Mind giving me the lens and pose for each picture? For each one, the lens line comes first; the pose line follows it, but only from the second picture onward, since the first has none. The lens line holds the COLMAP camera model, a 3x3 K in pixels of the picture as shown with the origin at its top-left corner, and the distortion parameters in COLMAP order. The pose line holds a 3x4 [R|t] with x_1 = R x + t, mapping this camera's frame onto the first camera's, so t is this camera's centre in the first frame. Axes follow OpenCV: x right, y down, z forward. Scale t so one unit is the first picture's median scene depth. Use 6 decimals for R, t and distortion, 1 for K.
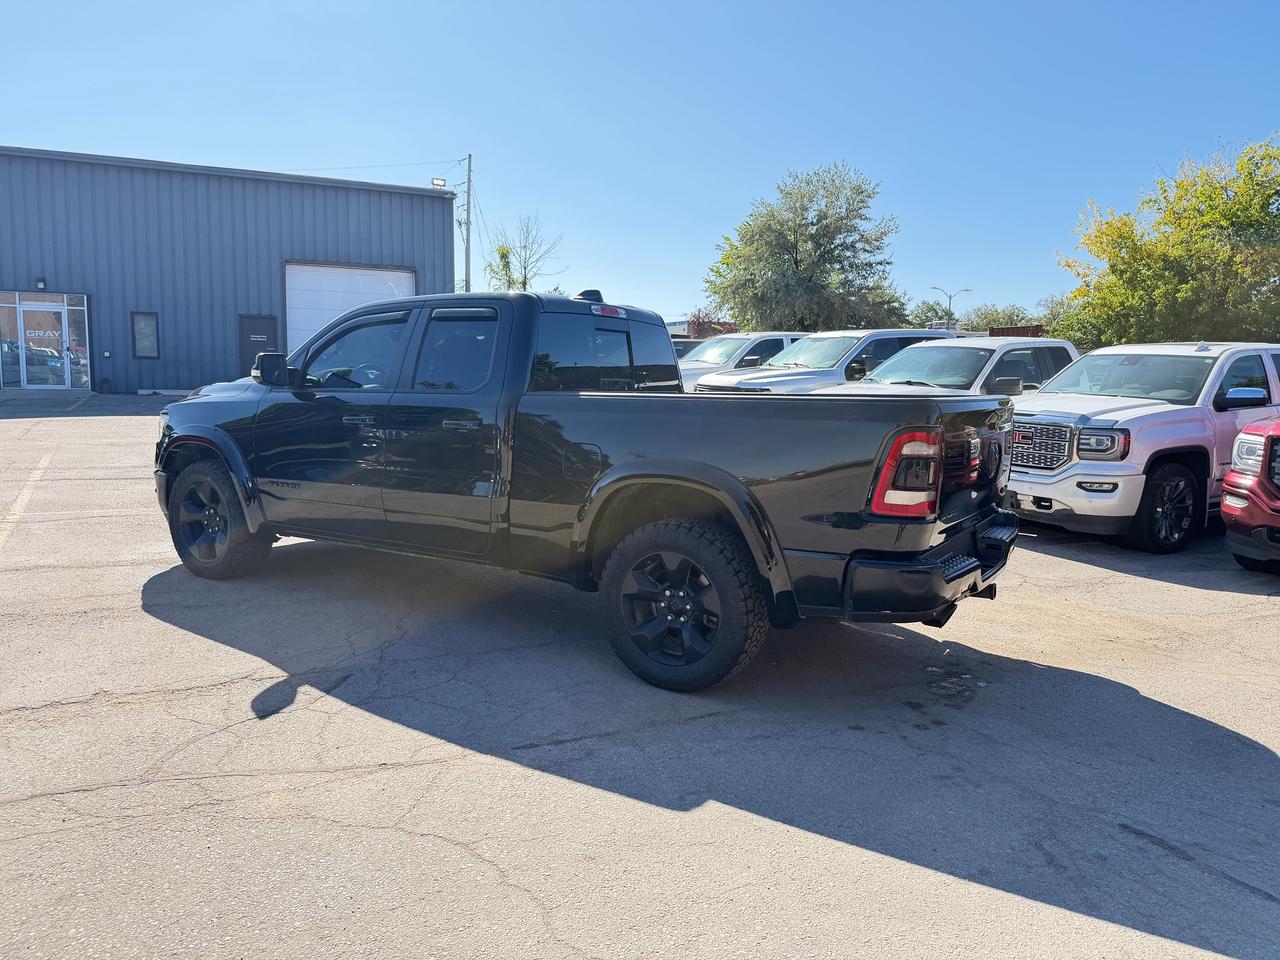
lens RADIAL K [[886.9, 0, 623.9], [0, 886.9, 472.4], [0, 0, 1]] dist [0.013137, -0.037630]
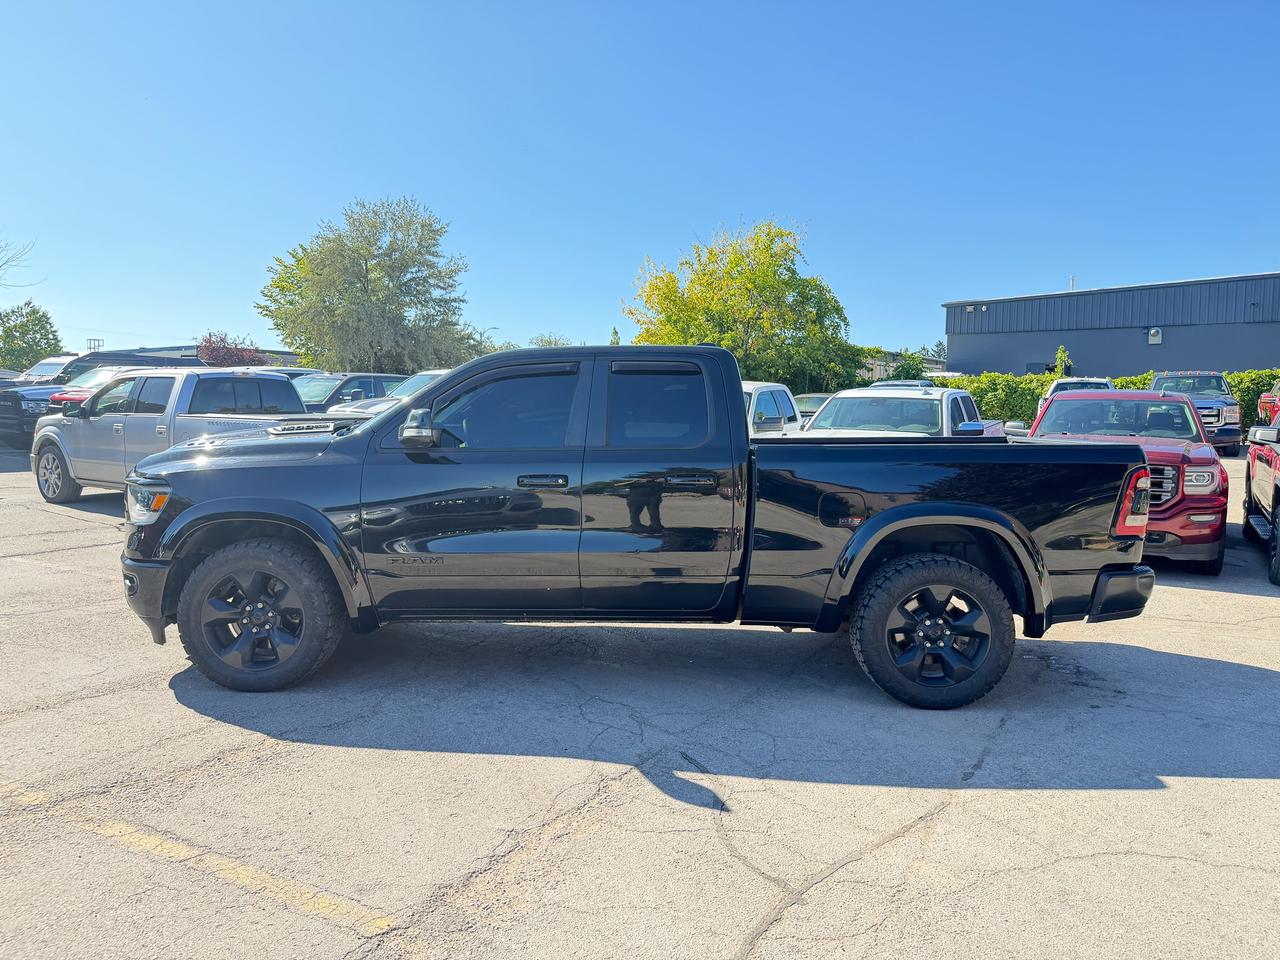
lens RADIAL K [[886.9, 0, 639.0], [0, 886.9, 479.0], [0, 0, 1]] dist [0.013137, -0.037630]
pose [[0.853041, -0.041550, 0.520186, -0.680240], [0.055632, 0.998385, -0.011485, -0.042656], [-0.518869, 0.038736, 0.853976, 0.180693]]
